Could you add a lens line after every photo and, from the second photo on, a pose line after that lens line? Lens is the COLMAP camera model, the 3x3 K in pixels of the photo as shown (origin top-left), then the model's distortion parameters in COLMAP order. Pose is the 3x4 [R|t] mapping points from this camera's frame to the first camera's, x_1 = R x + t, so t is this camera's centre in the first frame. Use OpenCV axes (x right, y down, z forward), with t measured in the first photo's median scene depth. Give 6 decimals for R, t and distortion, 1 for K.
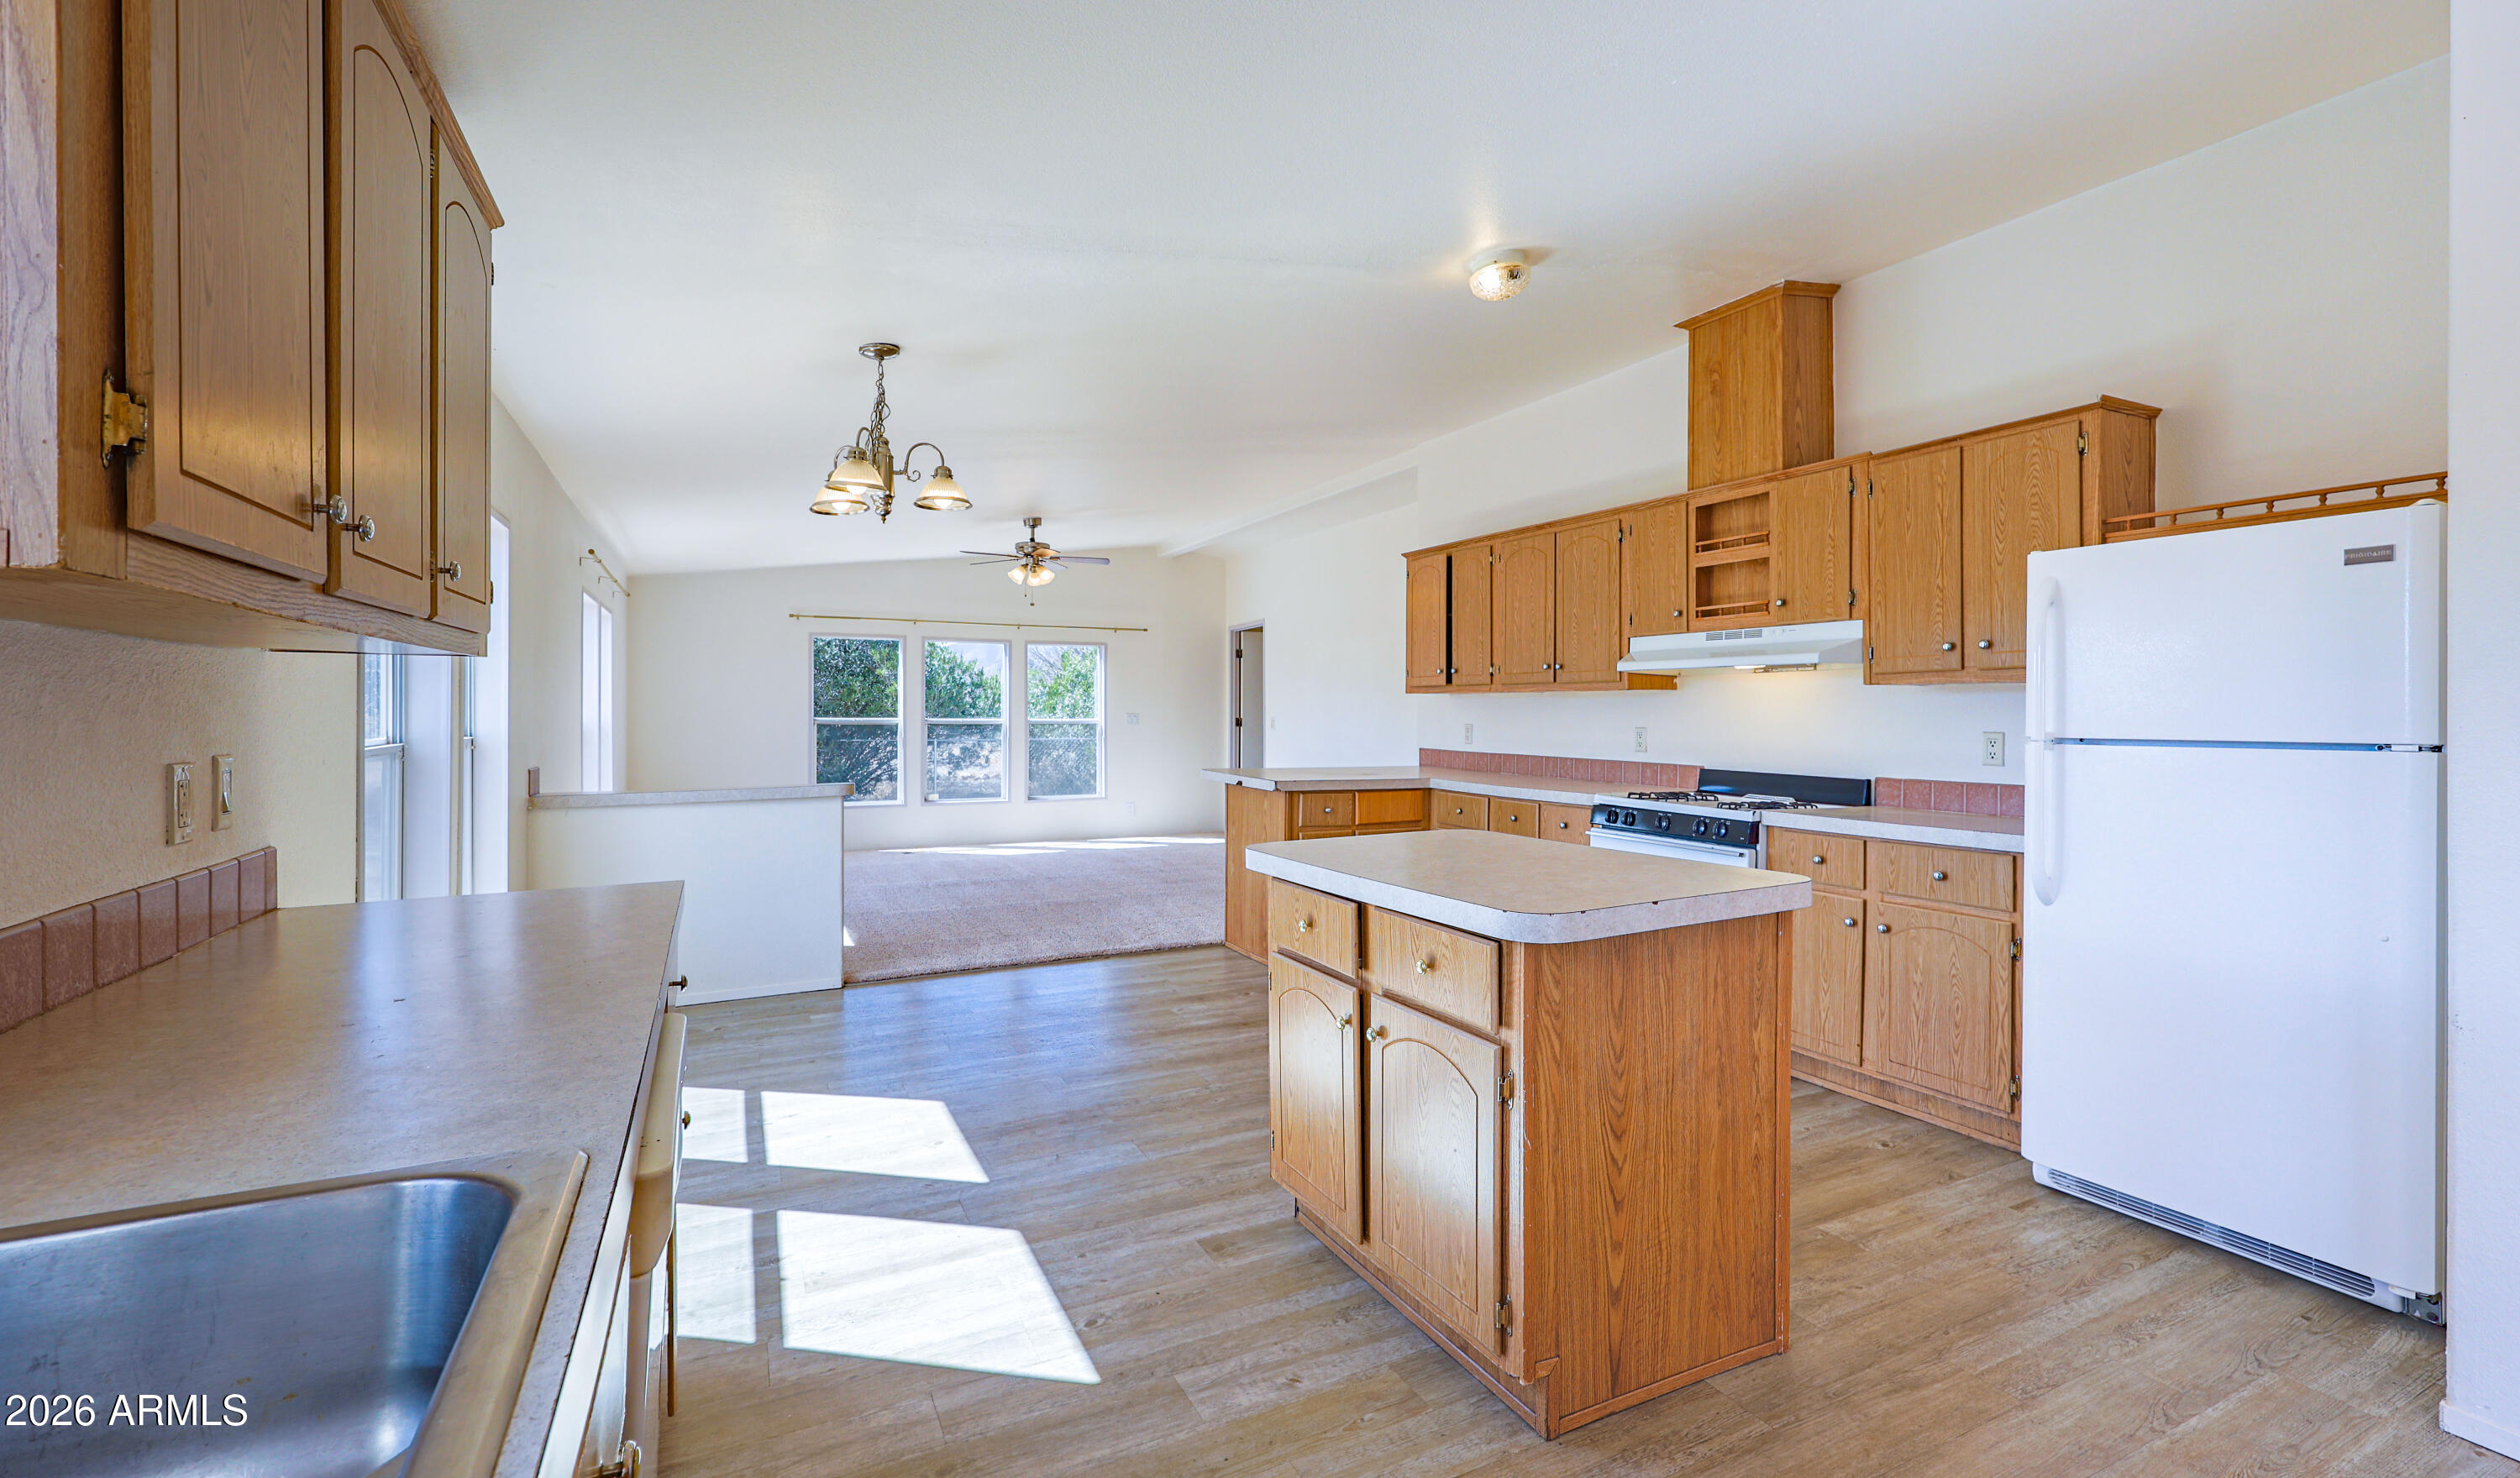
lens RADIAL K [[1067.4, 0, 1273.5], [0, 1067.4, 717.2], [0, 0, 1]] dist [0.002461, -0.000113]
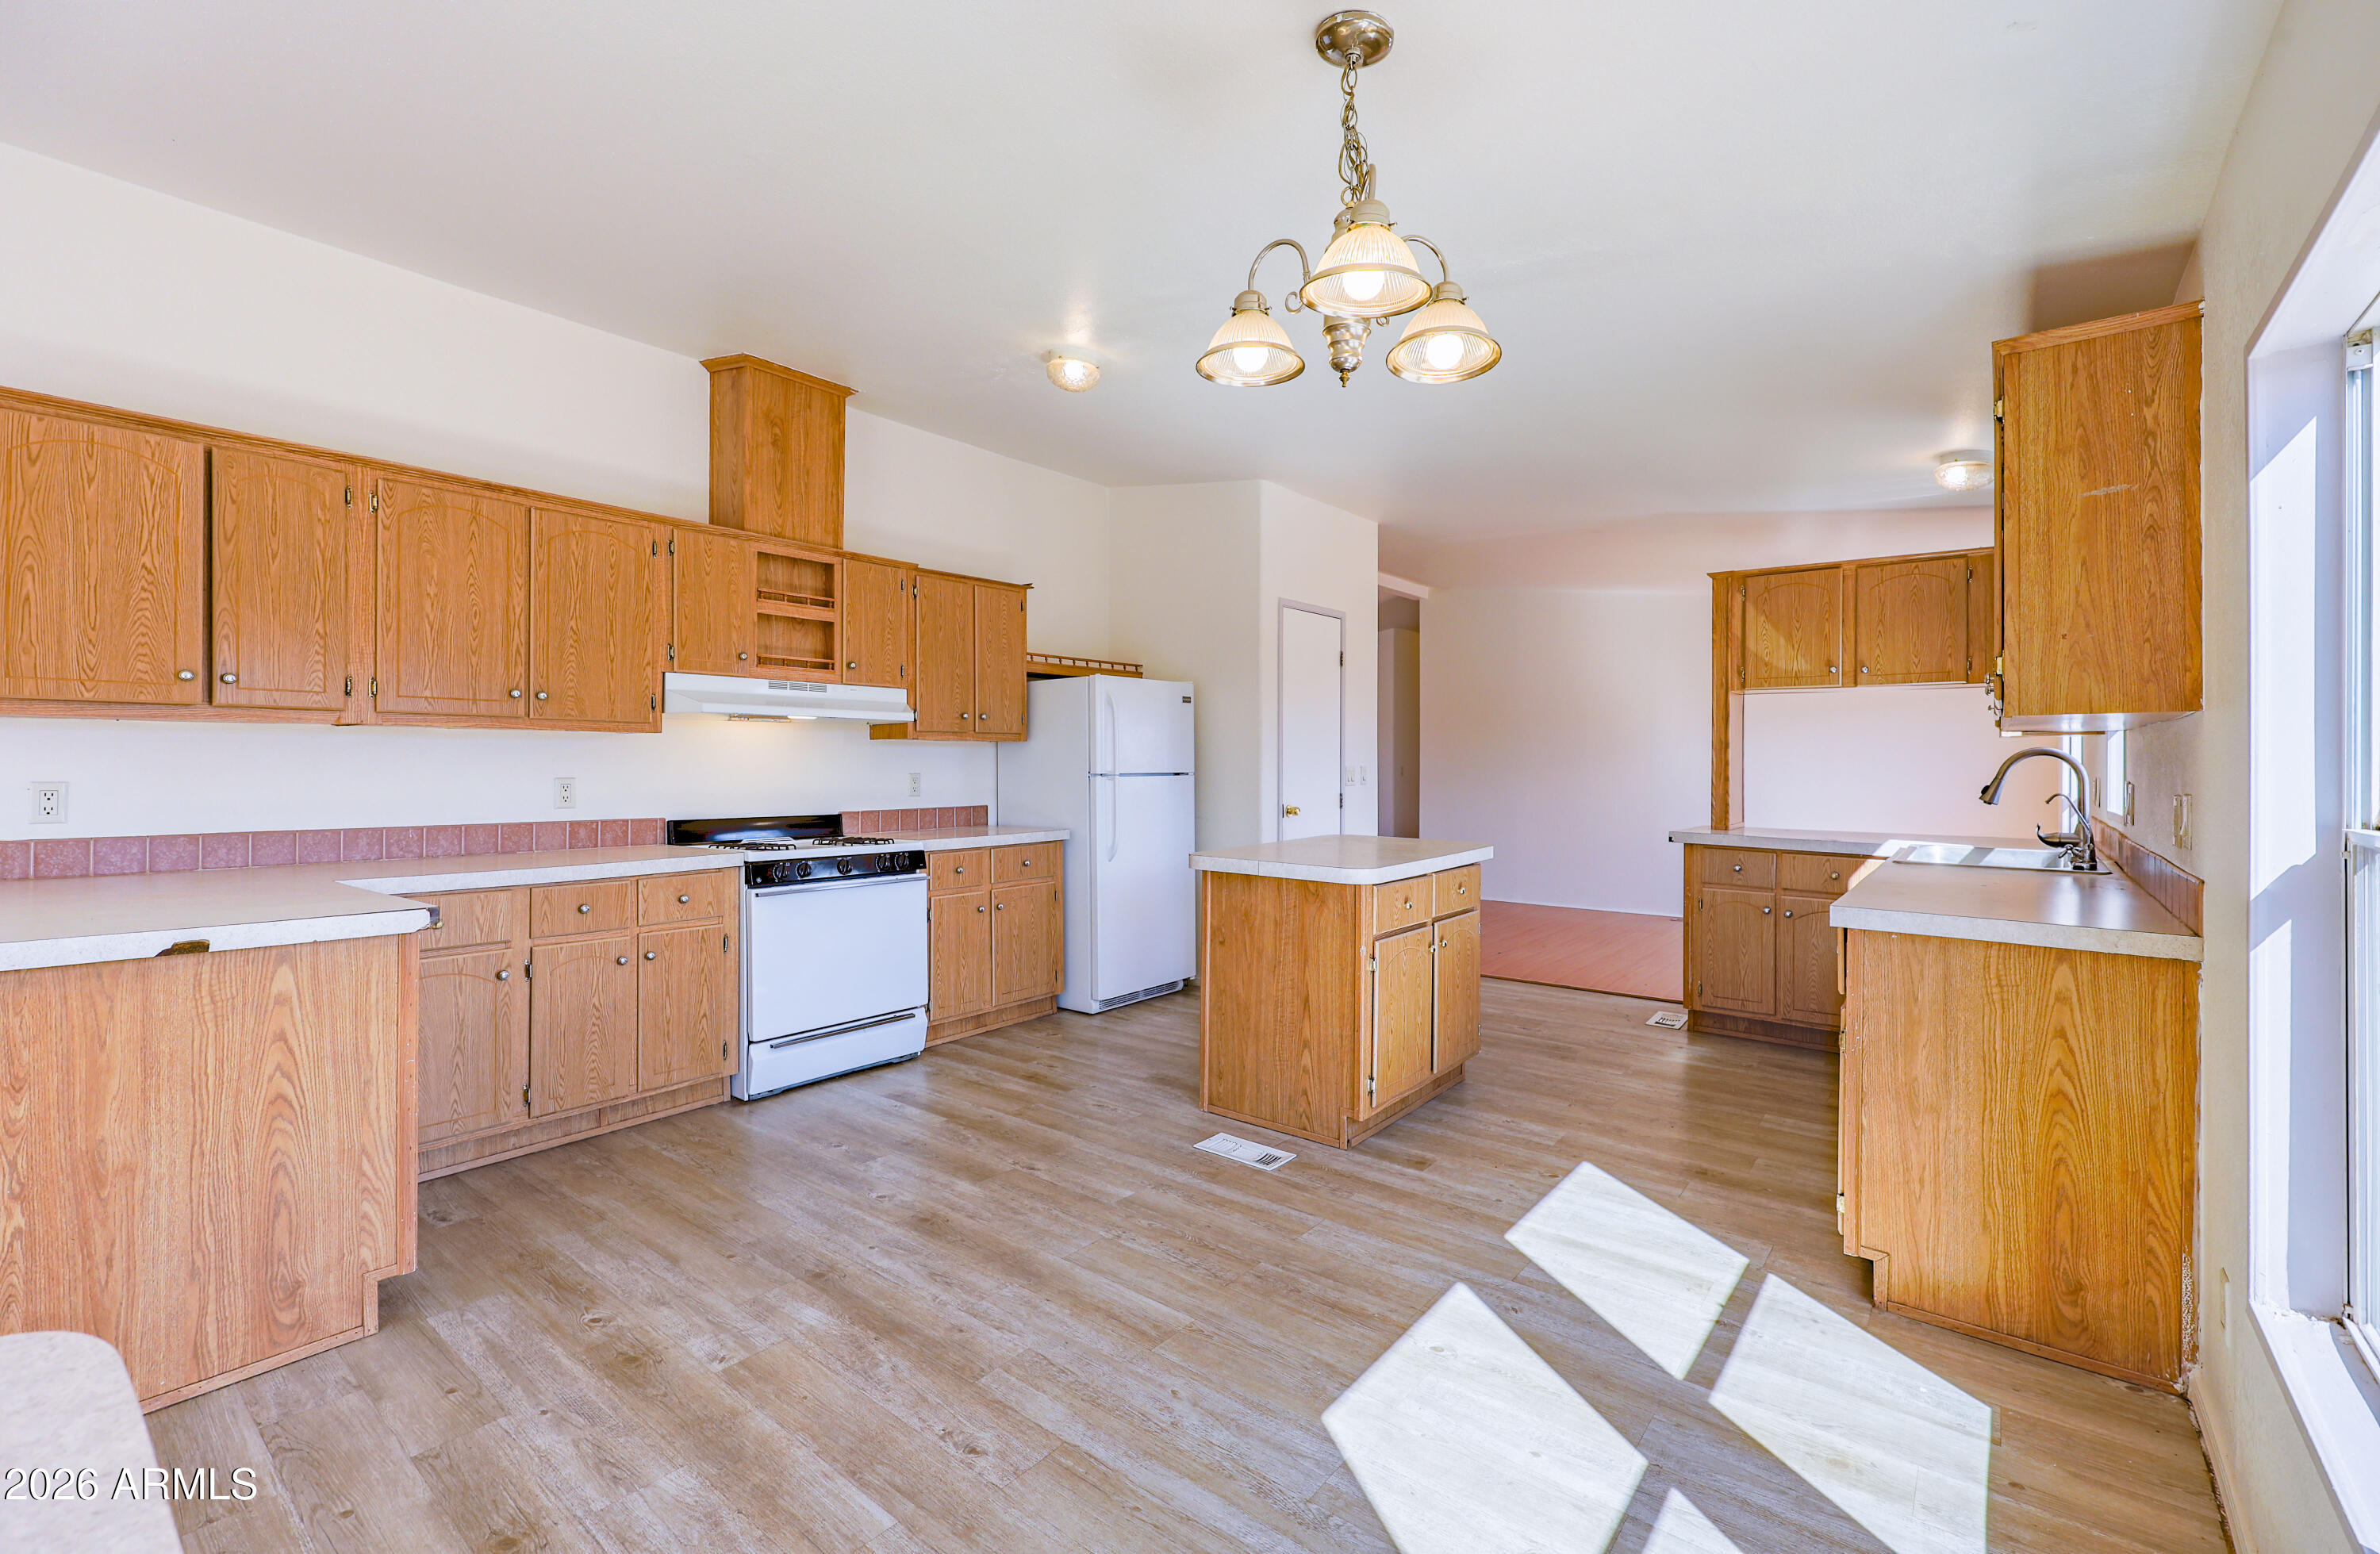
lens RADIAL K [[1010.4, 0, 1192.8], [0, 1010.4, 763.9], [0, 0, 1]] dist [0.002187, -0.000365]
pose [[-0.411641, -0.005588, 0.911329, -0.754825], [0.001402, 0.999976, 0.006765, -0.007593], [-0.911345, 0.004062, -0.411624, 1.237922]]
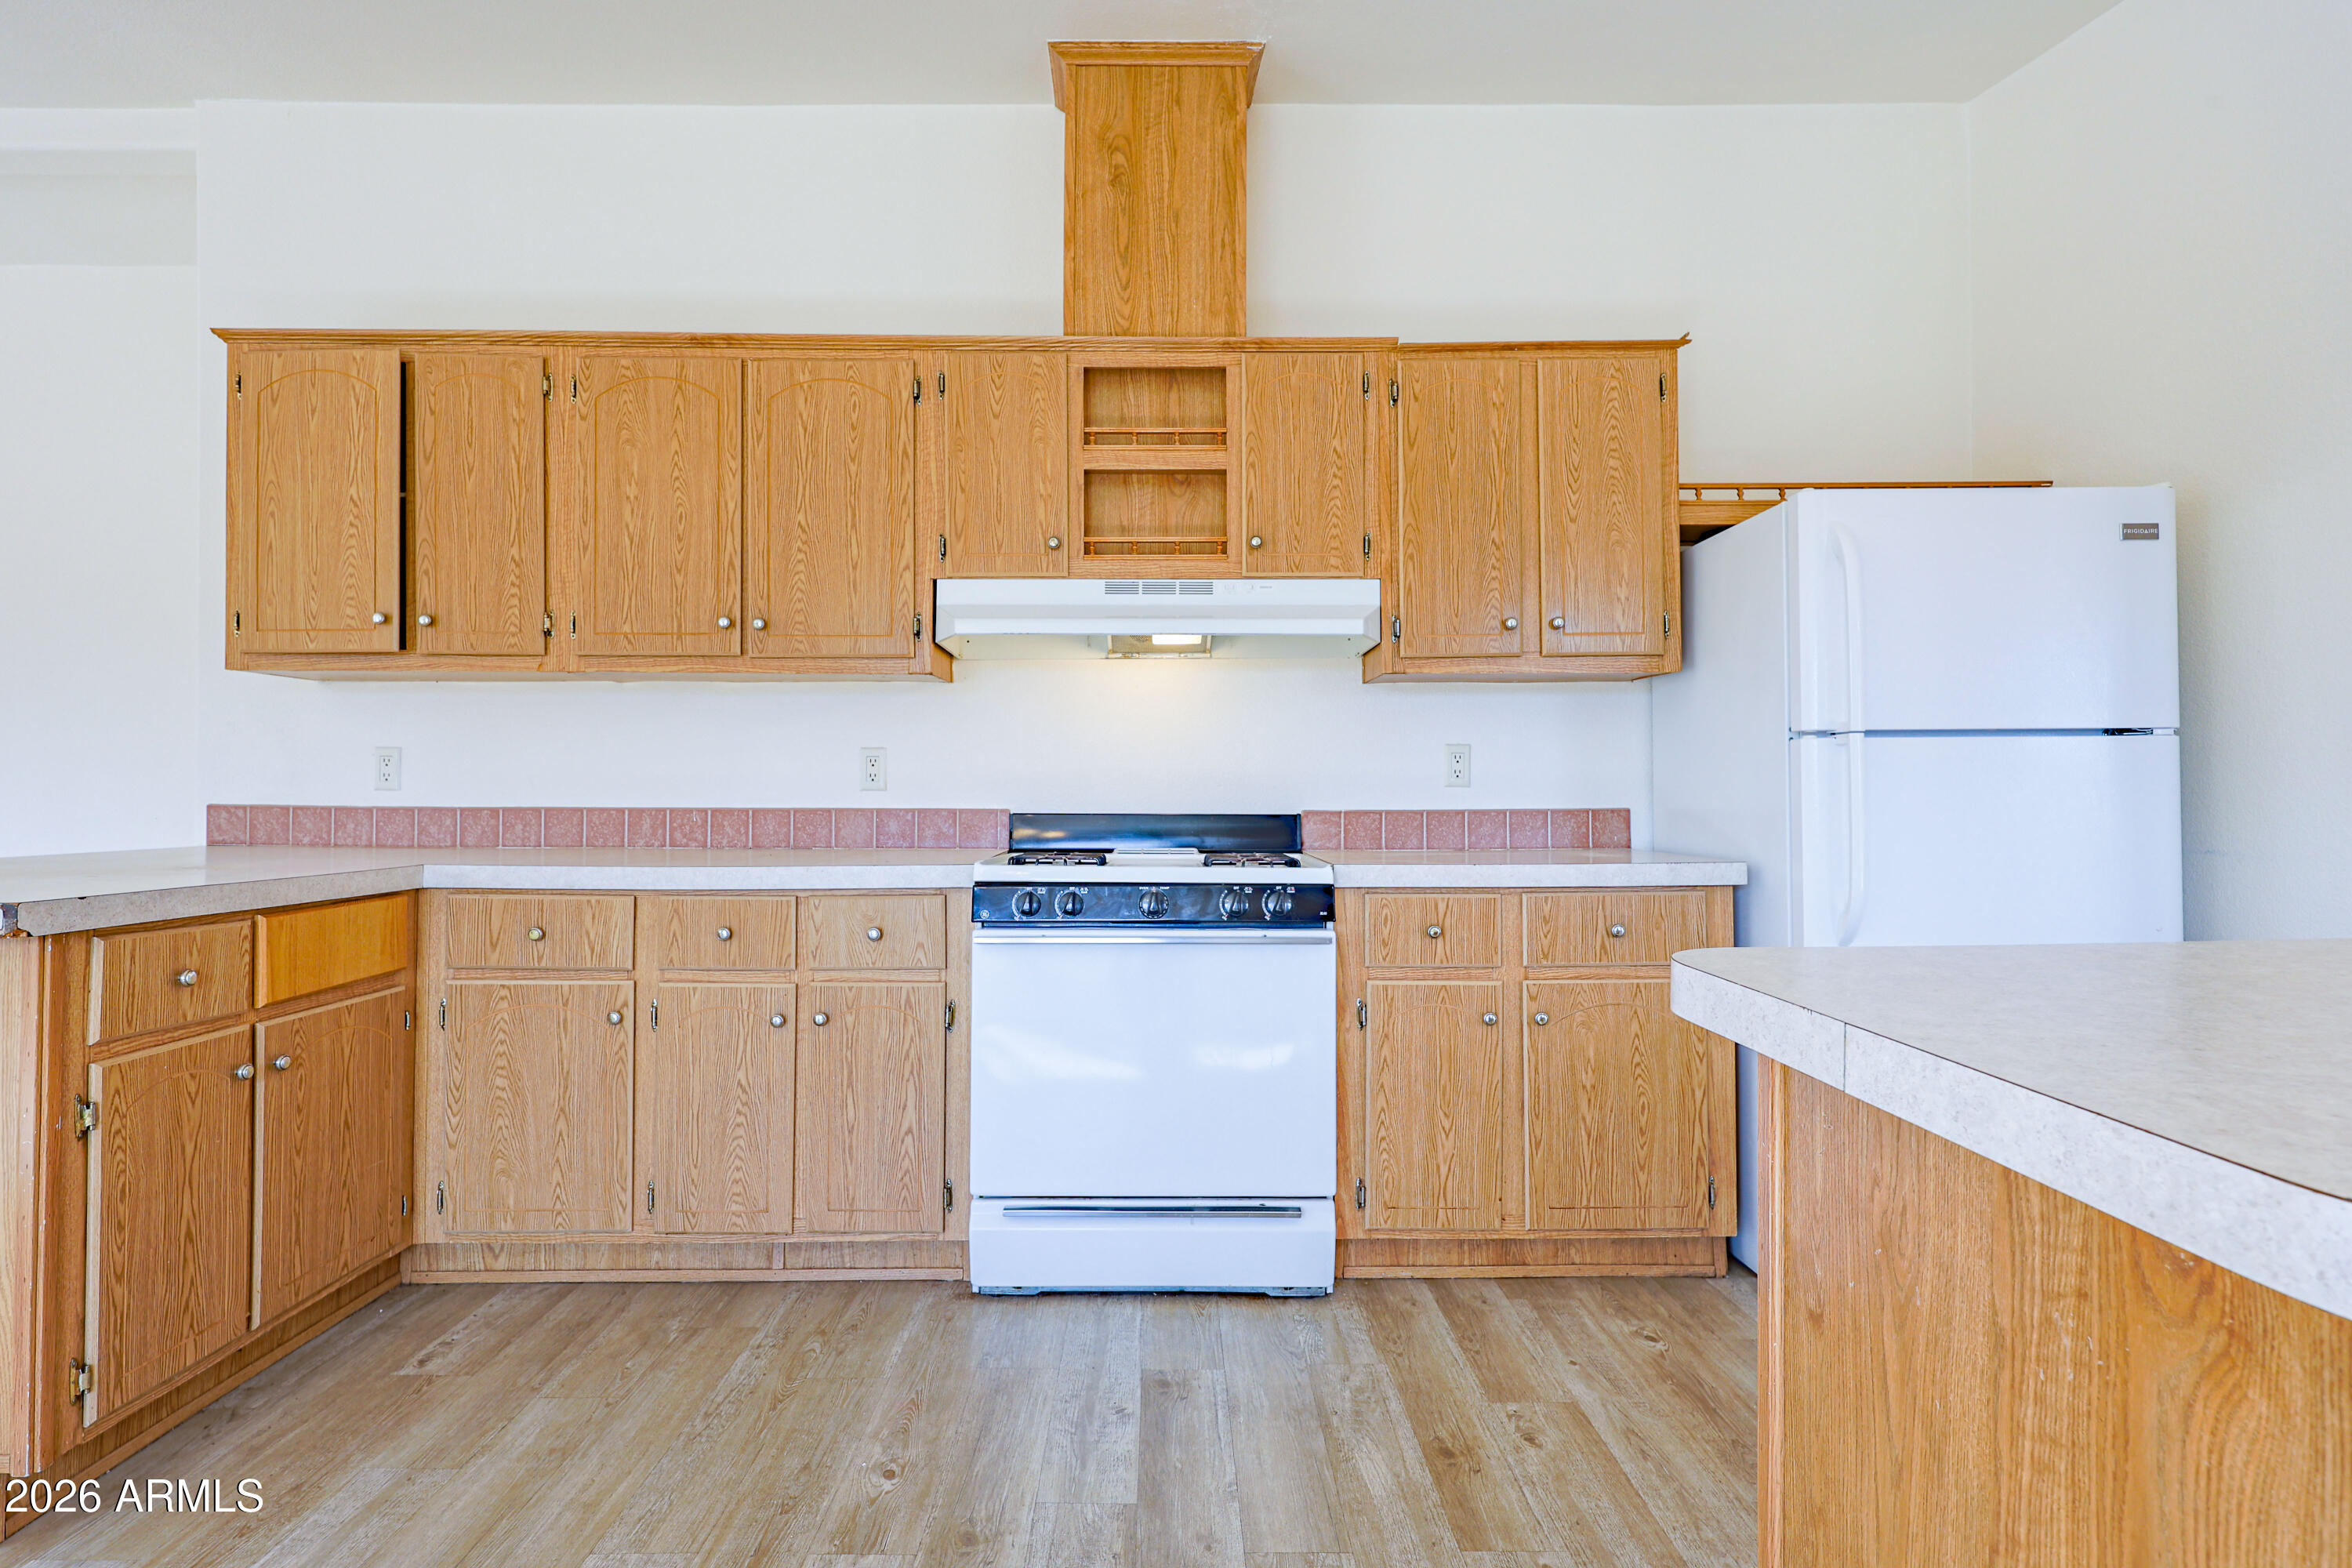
lens RADIAL K [[1156.2, 0, 1169.6], [0, 1156.2, 778.5], [0, 0, 1]] dist [0.000712, 0.002082]
pose [[0.454180, 0.000744, 0.890910, -0.186728], [0.007921, 0.999957, -0.004873, 0.042308], [-0.890875, 0.009270, 0.454154, 0.812376]]
